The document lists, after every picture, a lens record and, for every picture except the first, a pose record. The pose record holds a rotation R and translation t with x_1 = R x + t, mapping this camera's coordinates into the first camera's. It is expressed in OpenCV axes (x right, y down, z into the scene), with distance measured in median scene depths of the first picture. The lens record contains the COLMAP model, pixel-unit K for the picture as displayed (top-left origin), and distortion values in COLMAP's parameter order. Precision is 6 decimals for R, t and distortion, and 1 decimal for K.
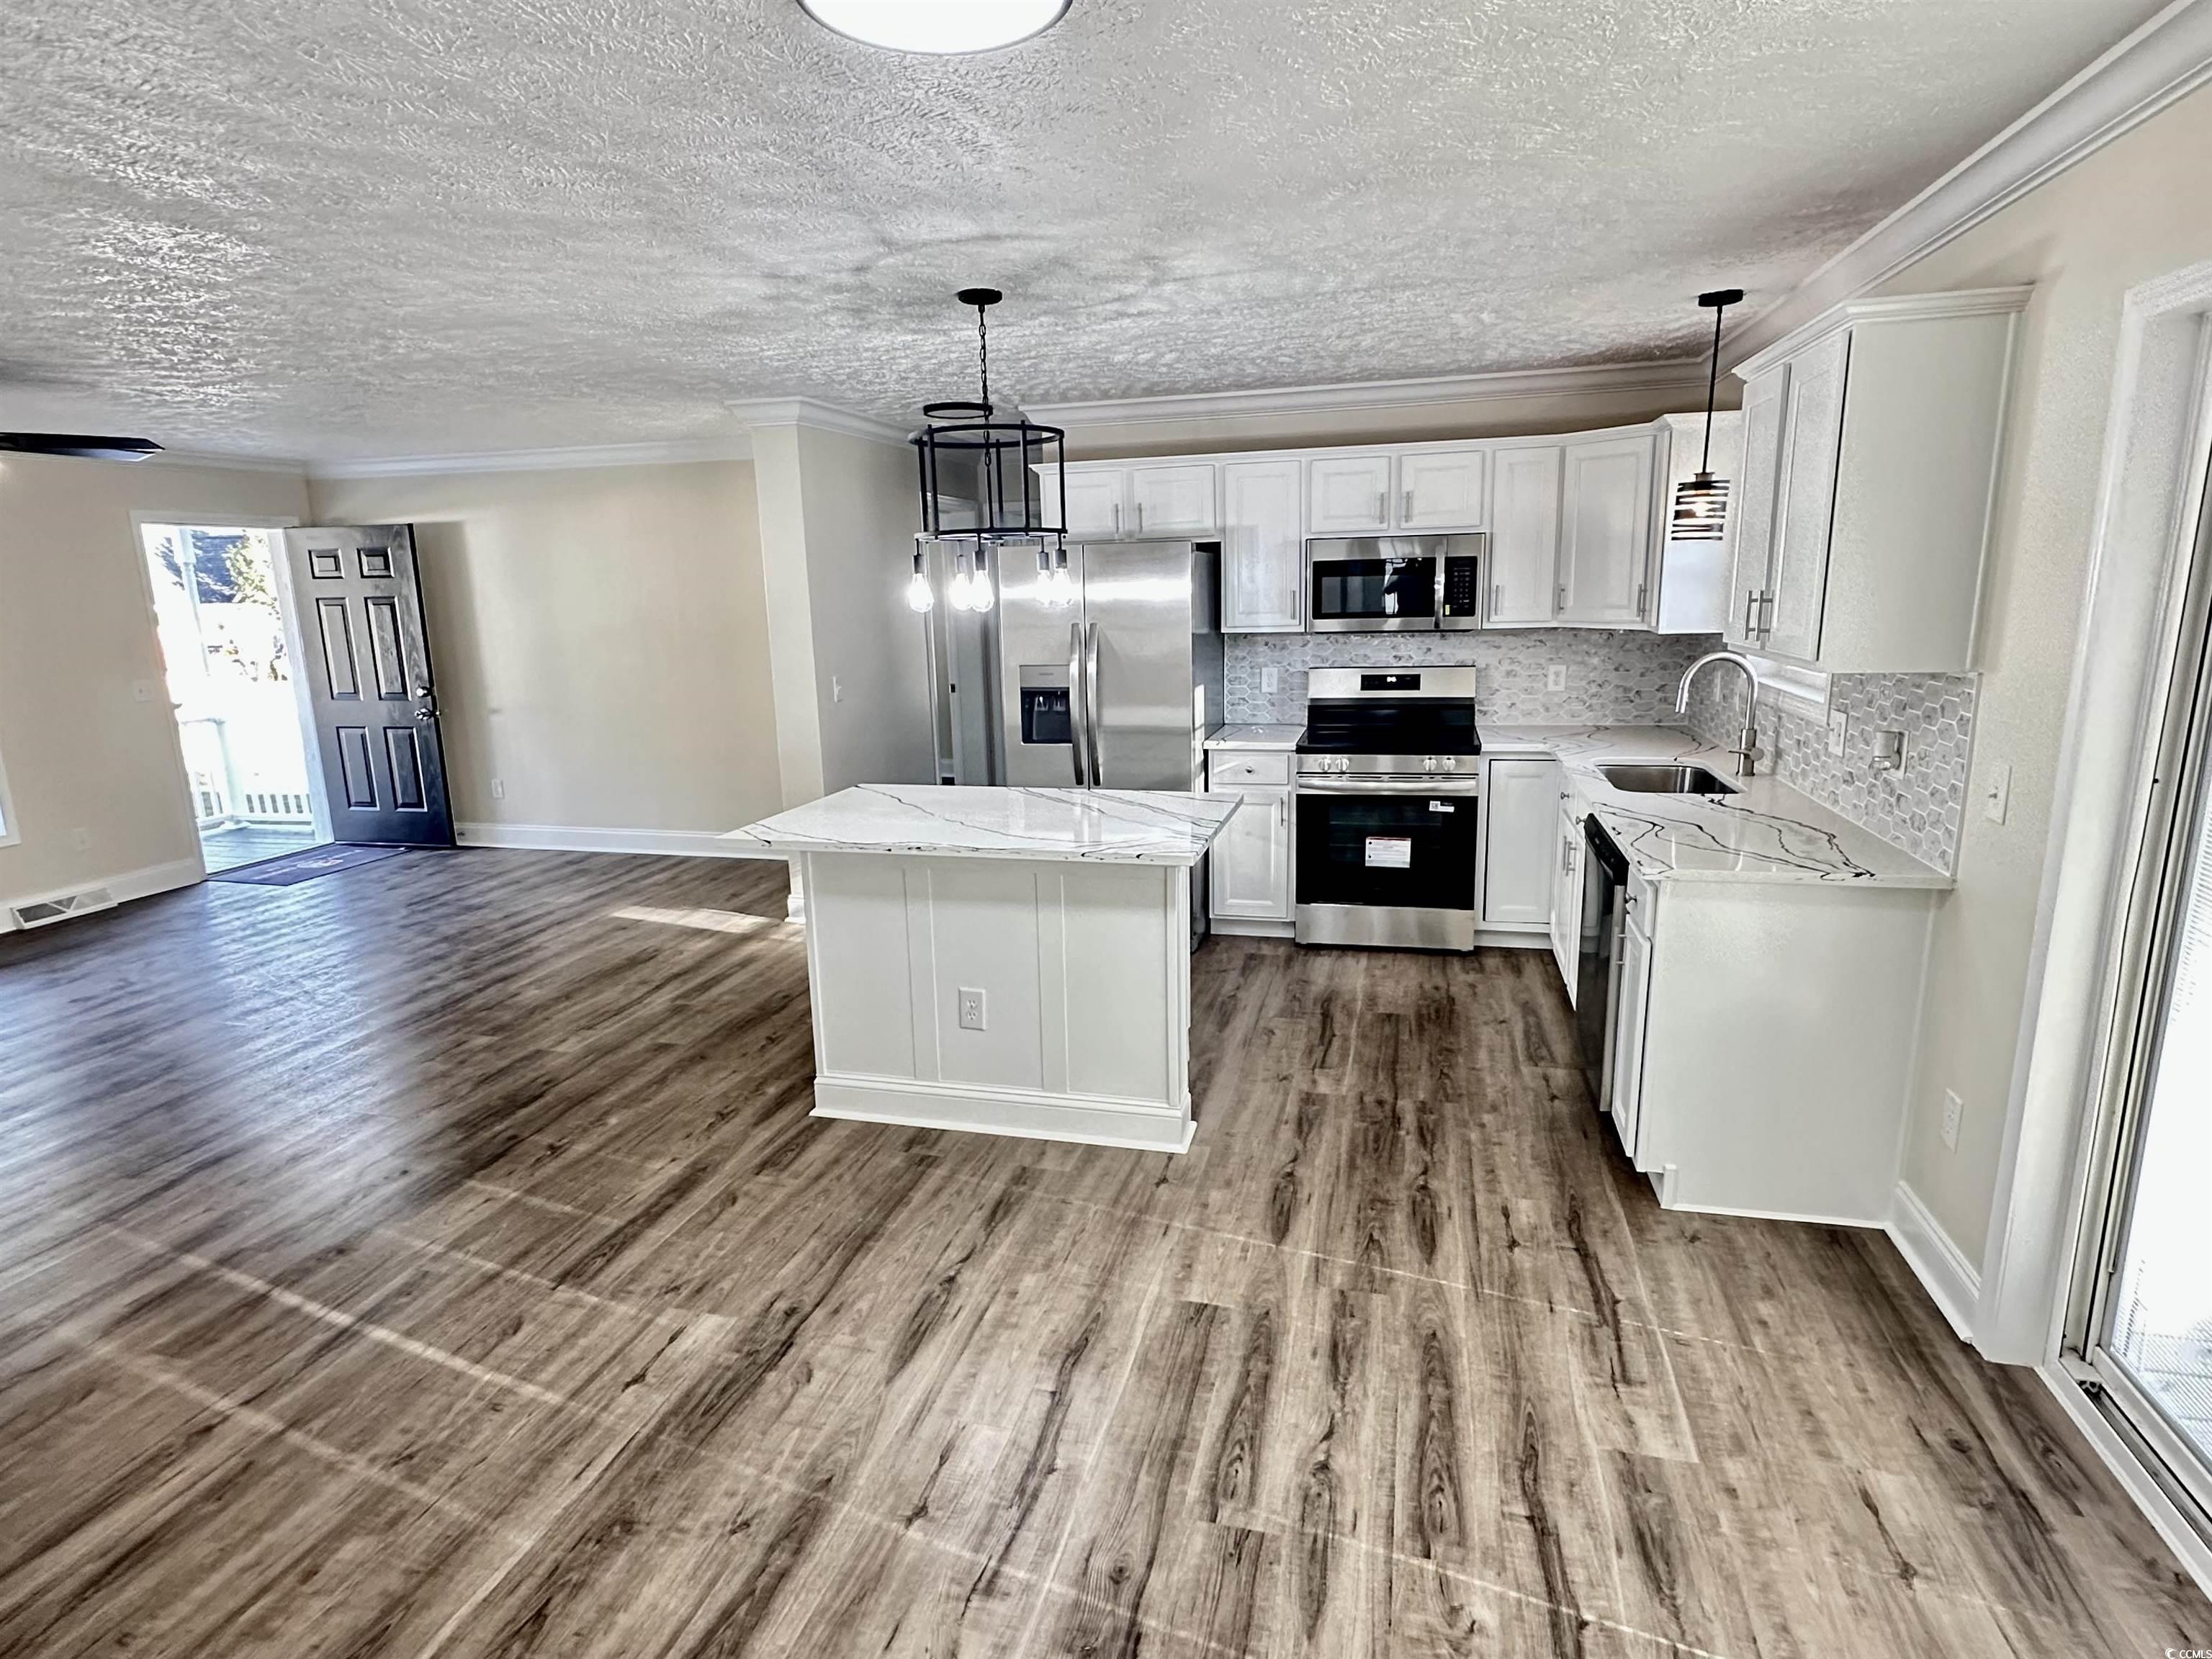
lens RADIAL K [[1154.6, 0, 1105.4], [0, 1154.6, 841.0], [0, 0, 1]] dist [-0.005452, -0.000855]
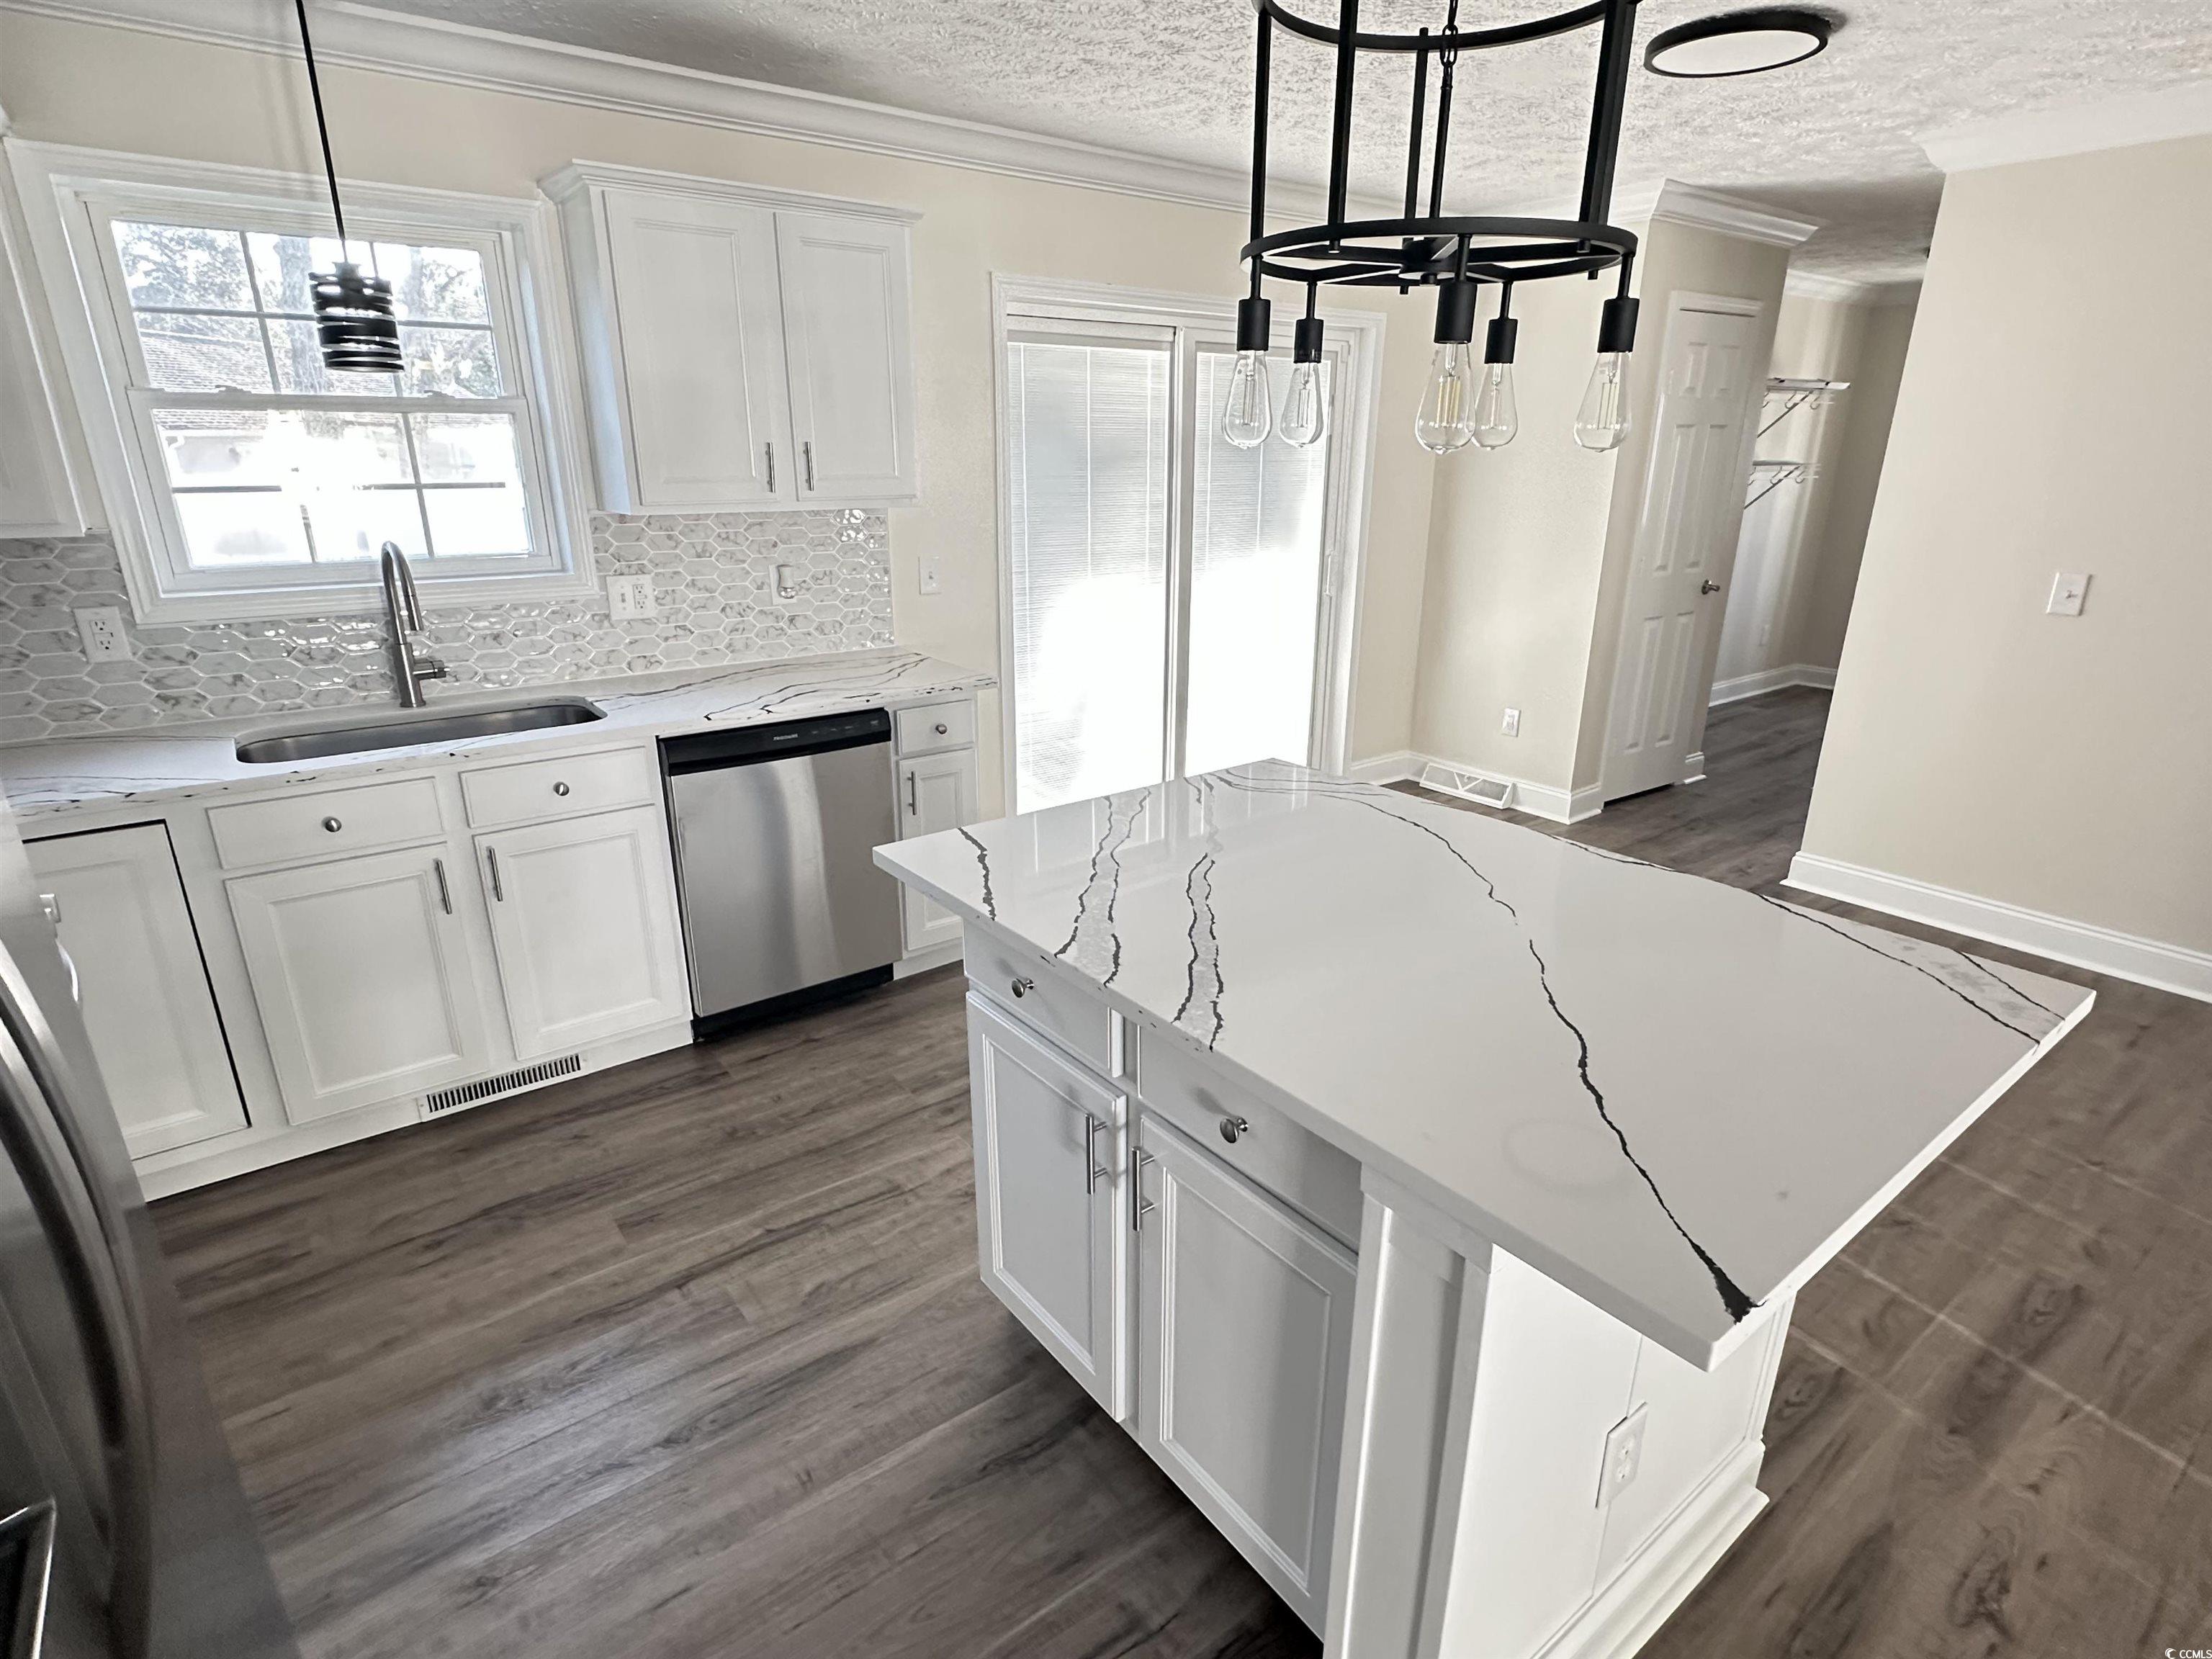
lens RADIAL K [[1154.6, 0, 1089.2], [0, 1154.6, 836.5], [0, 0, 1]] dist [-0.005452, -0.000855]
pose [[-0.777095, -0.182993, 0.602193, -0.200383], [0.151596, 0.874209, 0.461278, -0.207597], [-0.610853, 0.449747, -0.651602, 1.001761]]
